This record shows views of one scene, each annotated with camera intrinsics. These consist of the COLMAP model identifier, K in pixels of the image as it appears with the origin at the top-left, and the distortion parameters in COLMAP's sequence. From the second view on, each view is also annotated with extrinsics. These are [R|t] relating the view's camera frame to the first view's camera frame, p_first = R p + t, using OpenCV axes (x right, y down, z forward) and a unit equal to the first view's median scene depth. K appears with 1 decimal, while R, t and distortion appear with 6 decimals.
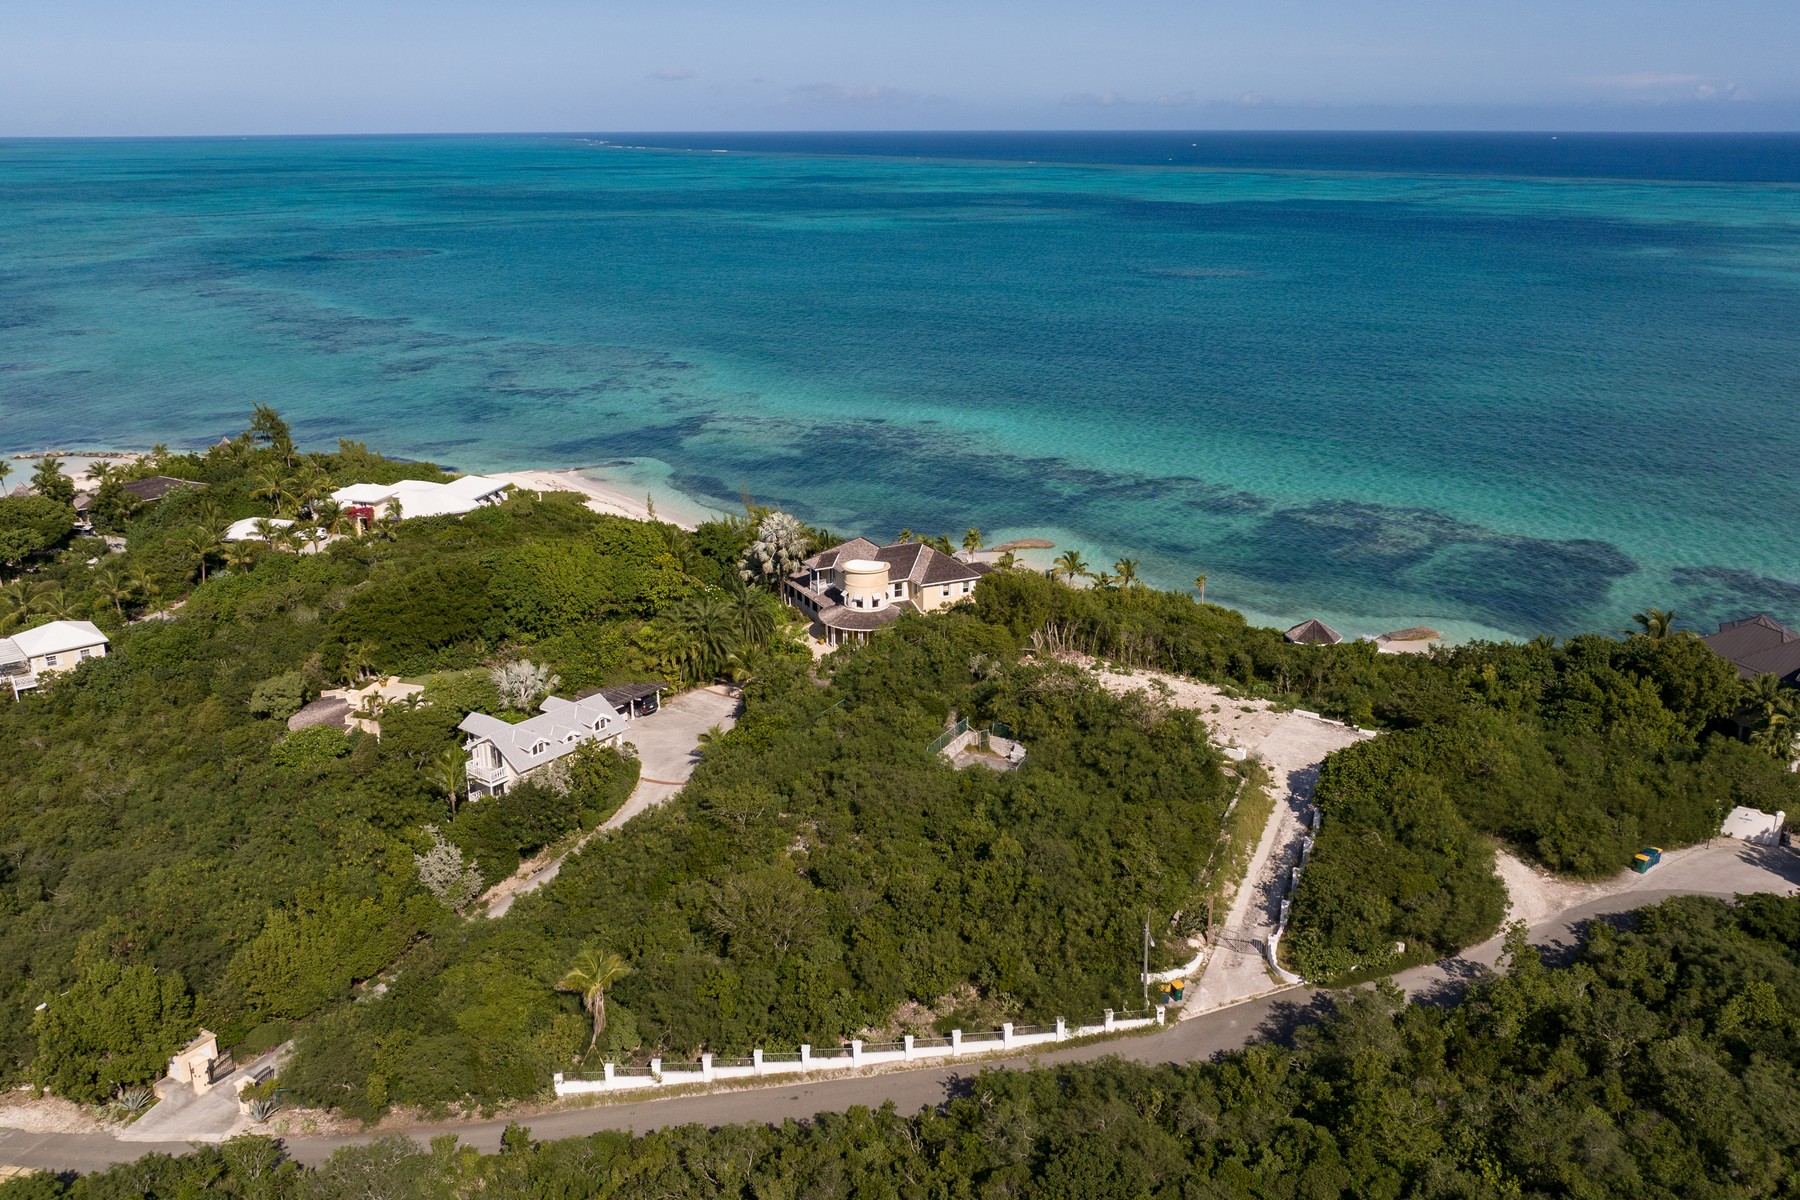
lens RADIAL K [[1489.1, 0, 900.0], [0, 1489.1, 600.0], [0, 0, 1]] dist [-0.018976, -0.014567]
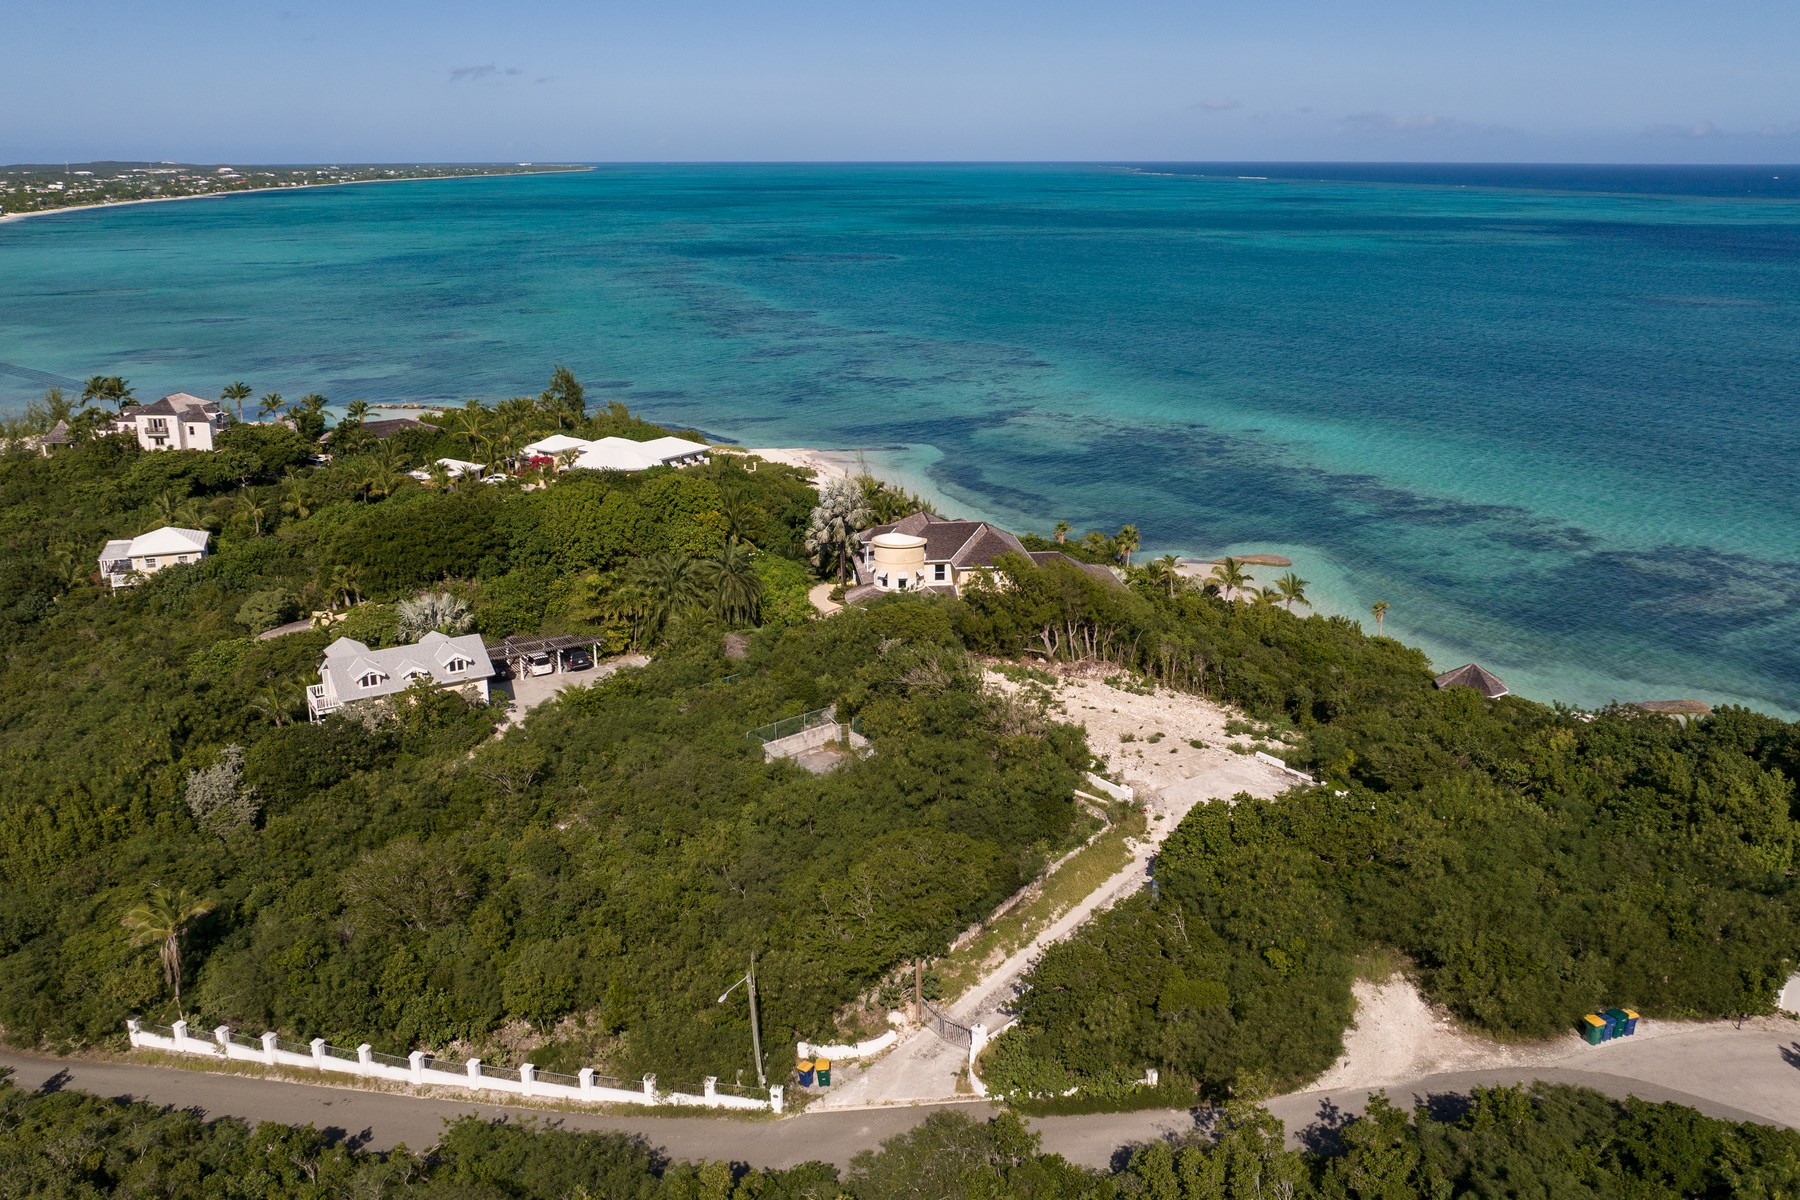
lens RADIAL K [[1489.1, 0, 900.0], [0, 1489.1, 600.0], [0, 0, 1]] dist [-0.018976, -0.014567]
pose [[0.941522, 0.098322, -0.322288, 0.392170], [-0.104077, 0.994569, -0.000627, 0.018790], [0.320476, 0.034133, 0.946641, 0.258969]]
